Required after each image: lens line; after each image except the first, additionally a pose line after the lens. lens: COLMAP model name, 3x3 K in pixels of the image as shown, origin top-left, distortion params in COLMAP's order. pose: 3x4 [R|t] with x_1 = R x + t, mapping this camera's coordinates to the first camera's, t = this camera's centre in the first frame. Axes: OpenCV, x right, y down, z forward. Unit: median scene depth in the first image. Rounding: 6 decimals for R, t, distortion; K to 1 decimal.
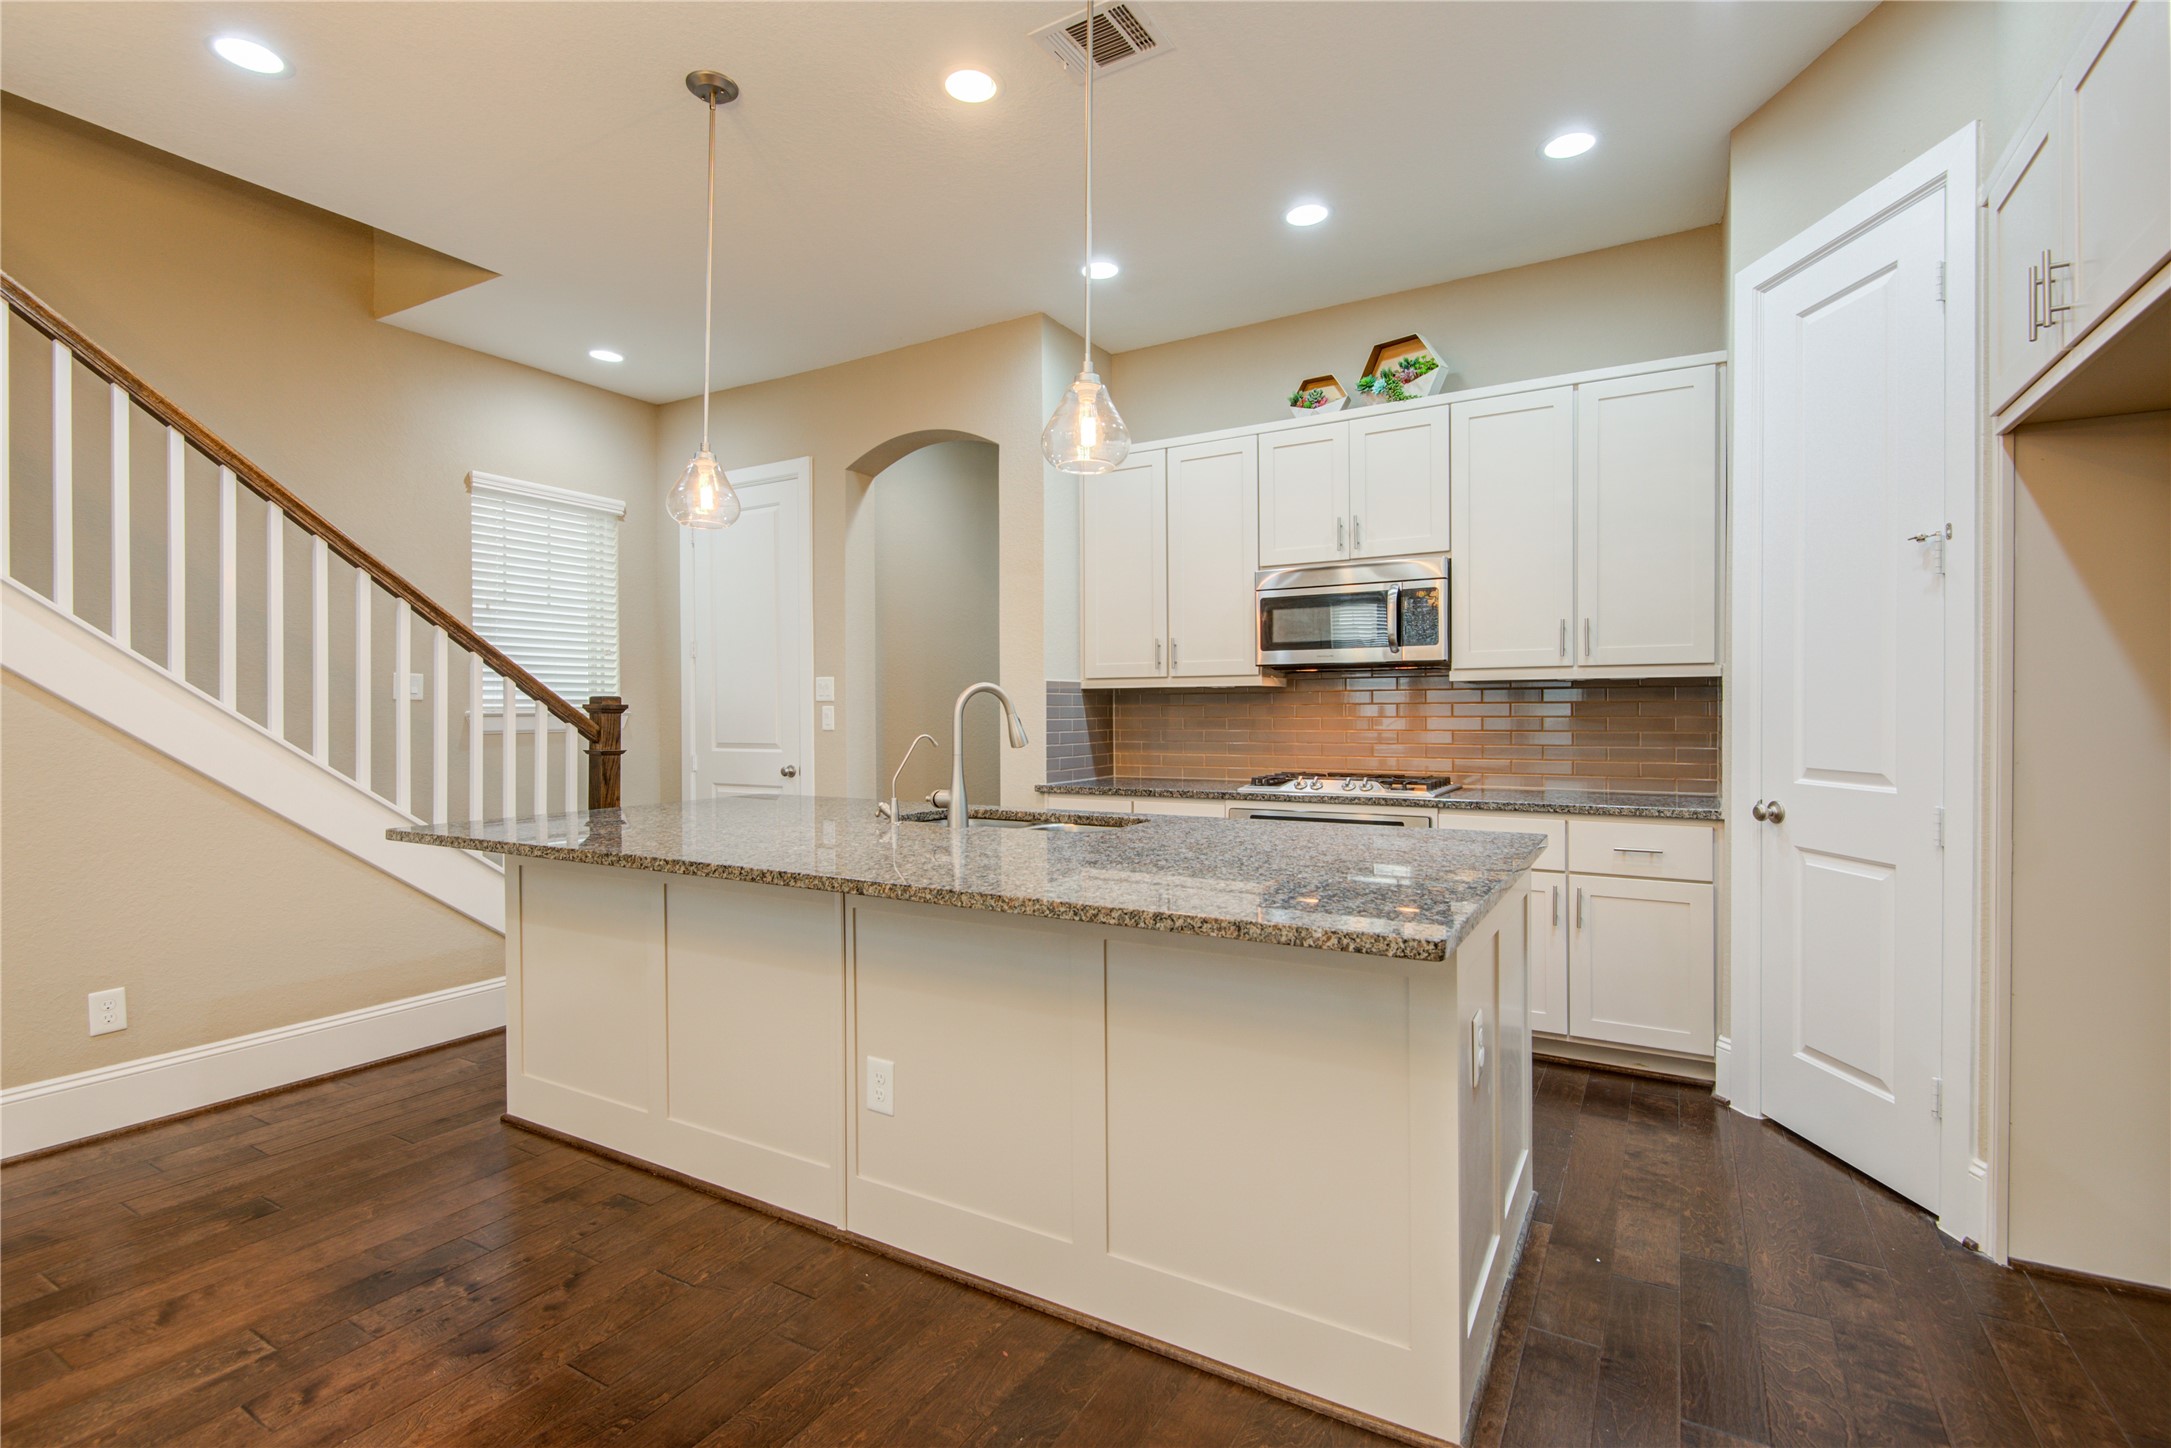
lens RADIAL K [[989.0, 0, 1066.9], [0, 989.0, 707.1], [0, 0, 1]] dist [0.001657, -0.004983]
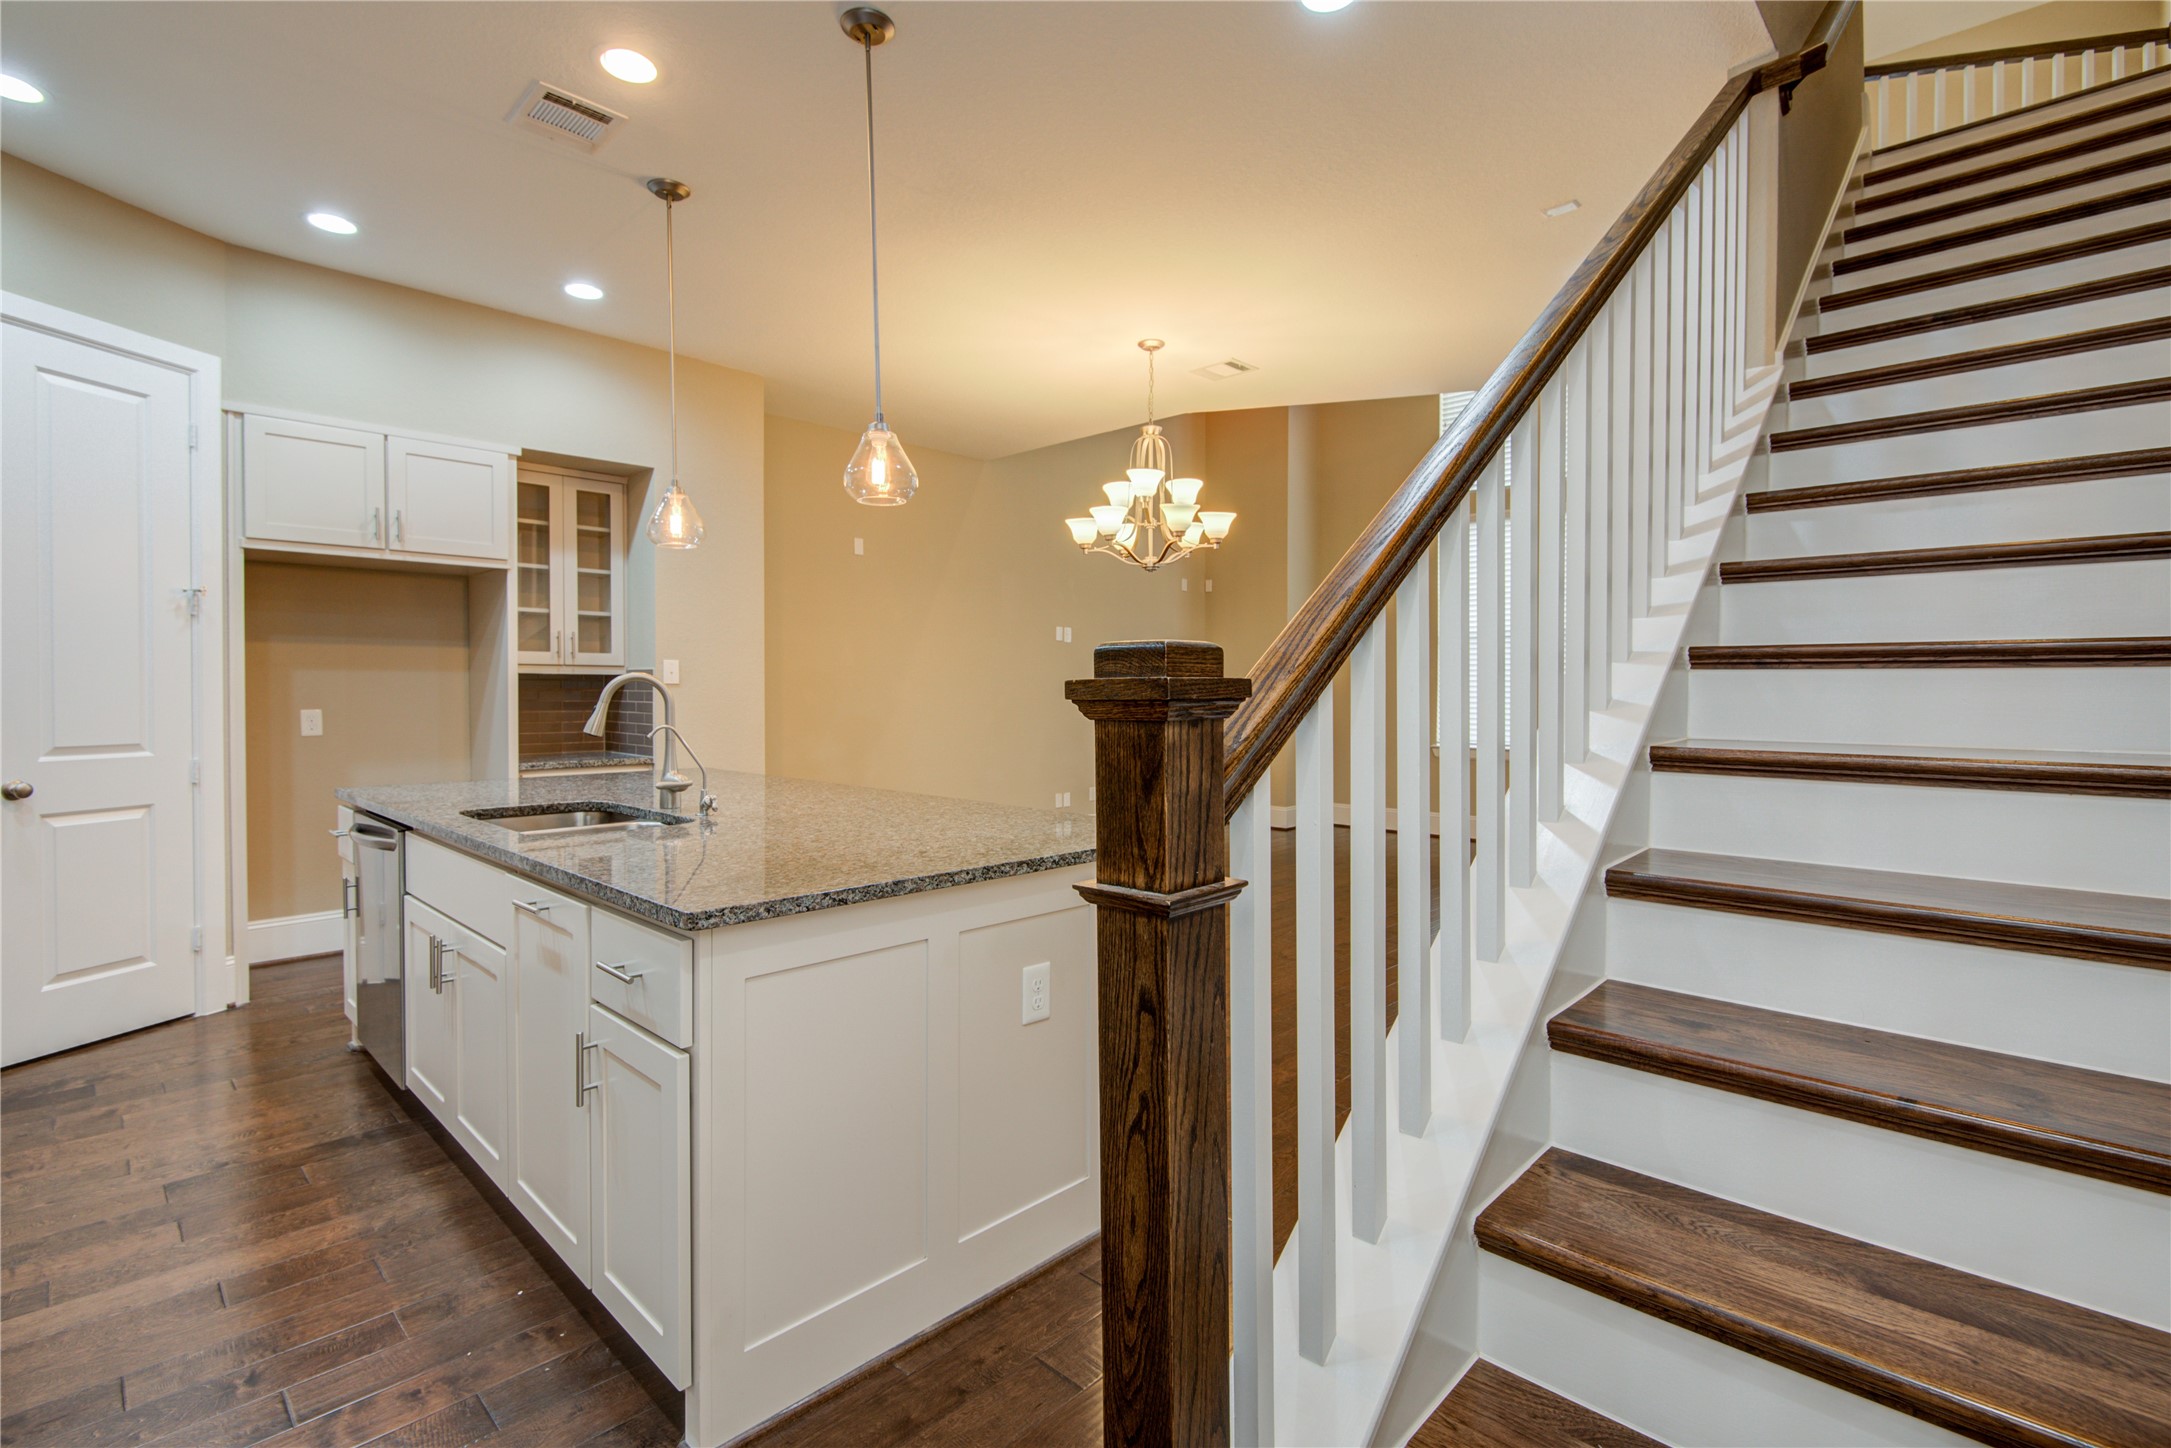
lens RADIAL K [[989.0, 0, 1067.8], [0, 989.0, 705.9], [0, 0, 1]] dist [0.001657, -0.004983]
pose [[-0.970420, -0.001177, 0.241420, -0.546312], [0.000836, 0.999966, 0.008235, 0.001146], [-0.241422, 0.008193, -0.970386, 1.355104]]
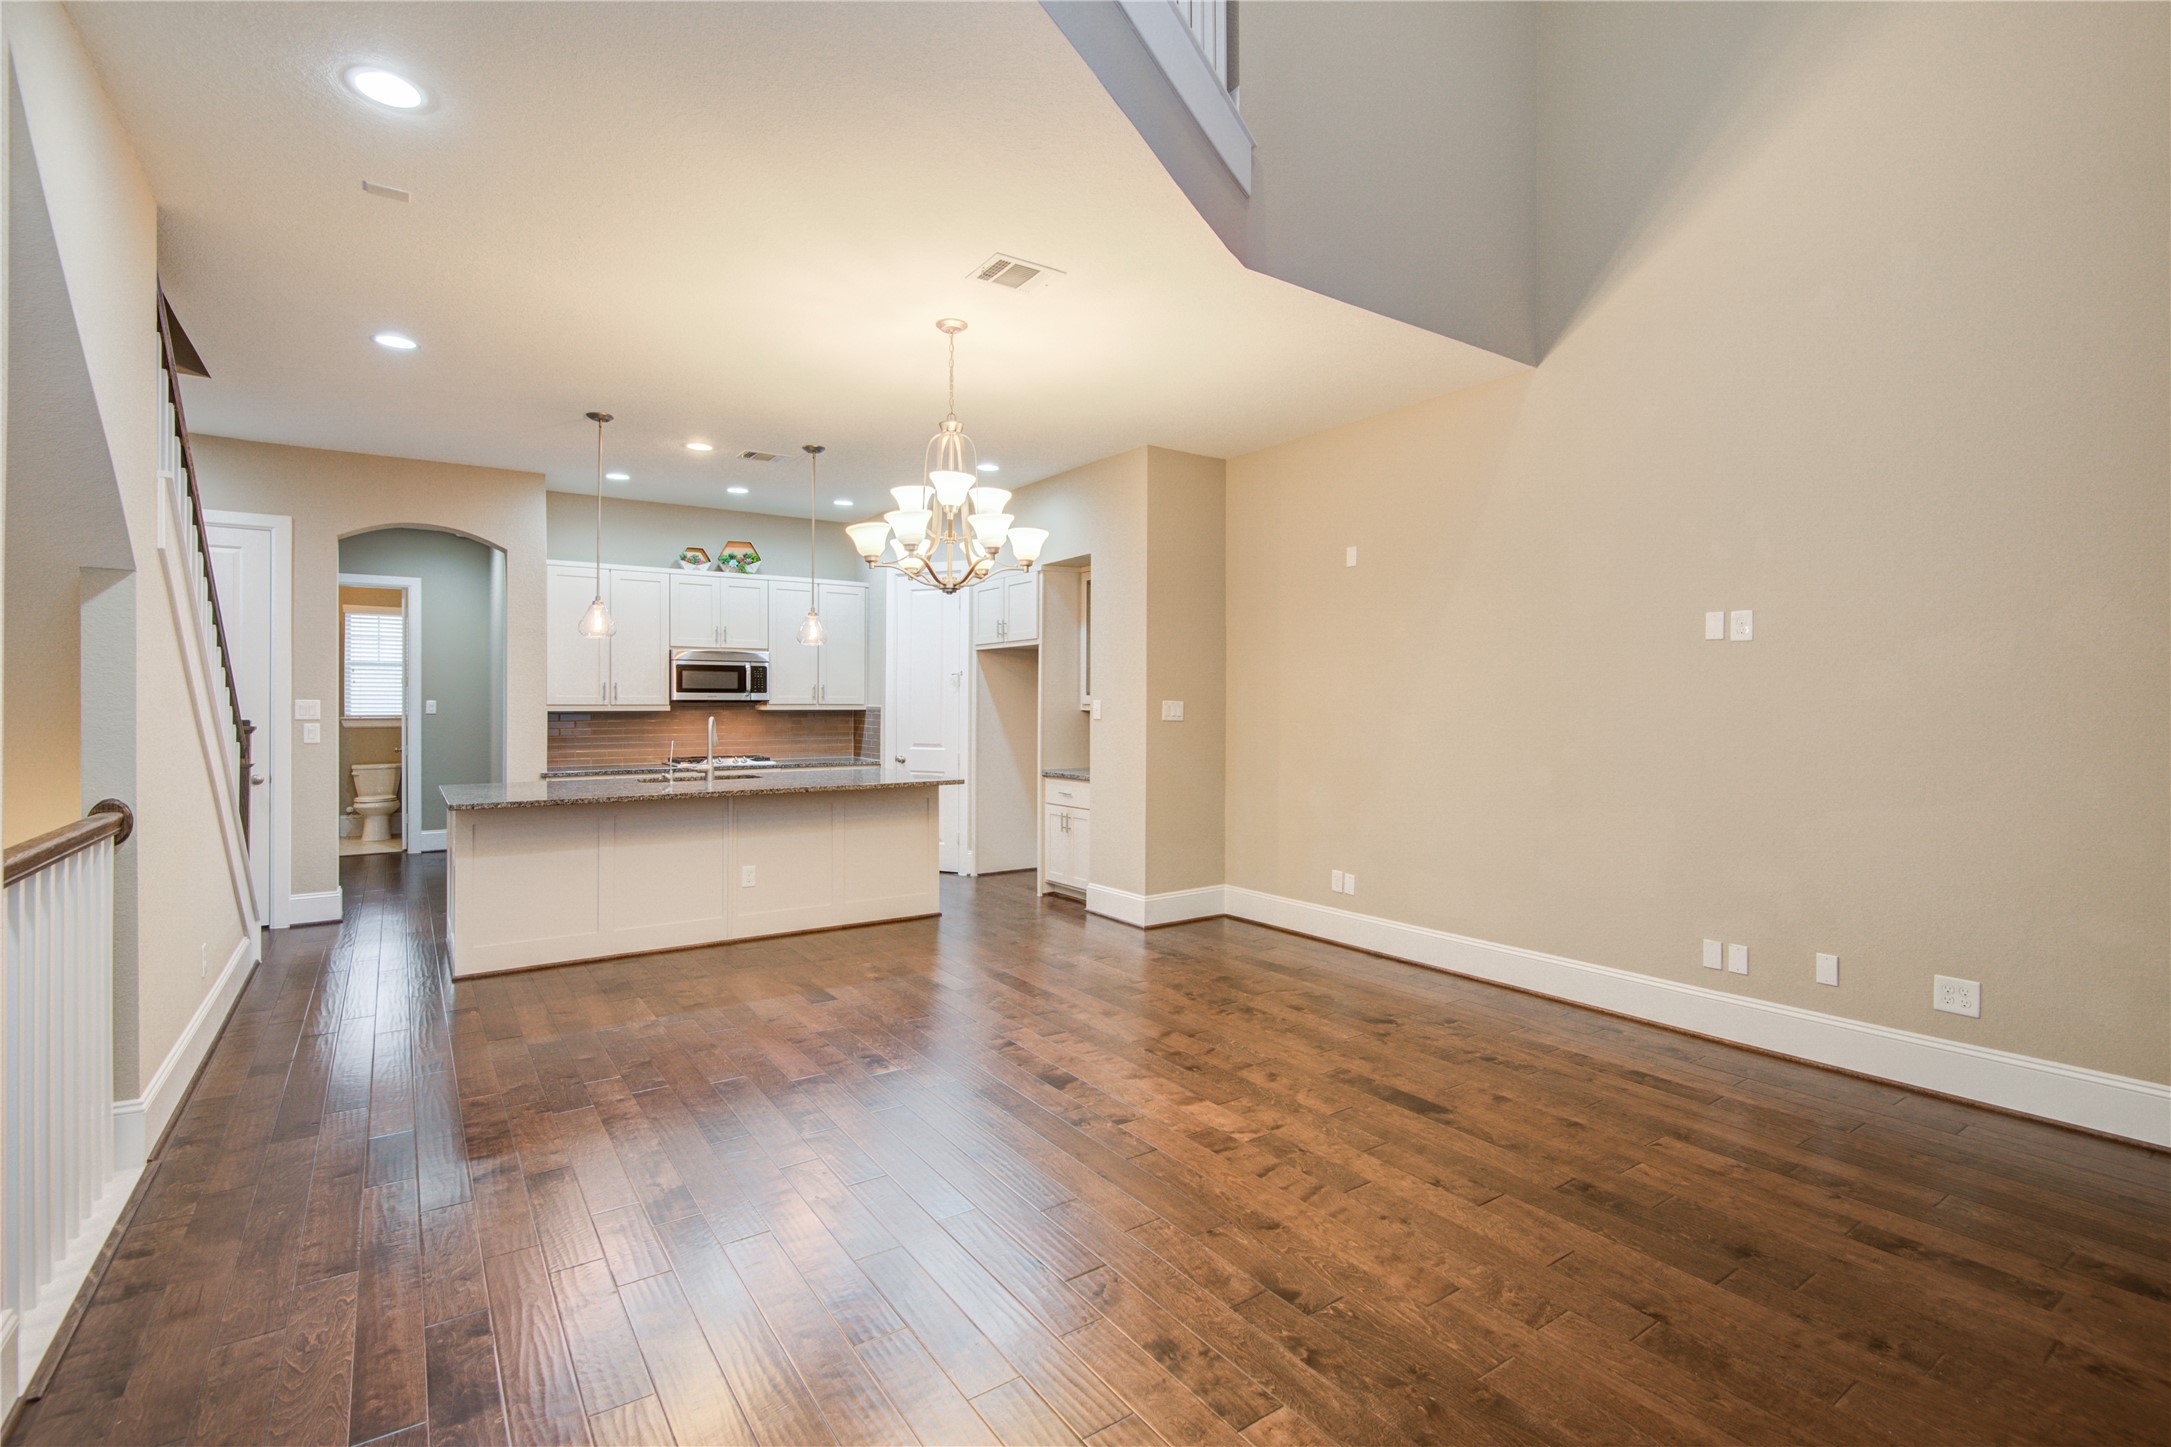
lens RADIAL K [[989.0, 0, 1077.3], [0, 989.0, 696.2], [0, 0, 1]] dist [0.001657, -0.004983]
pose [[0.420938, 0.011111, 0.907022, -1.272718], [-0.008157, 0.999931, -0.008463, -0.043592], [-0.907053, -0.003836, 0.420999, -0.513714]]
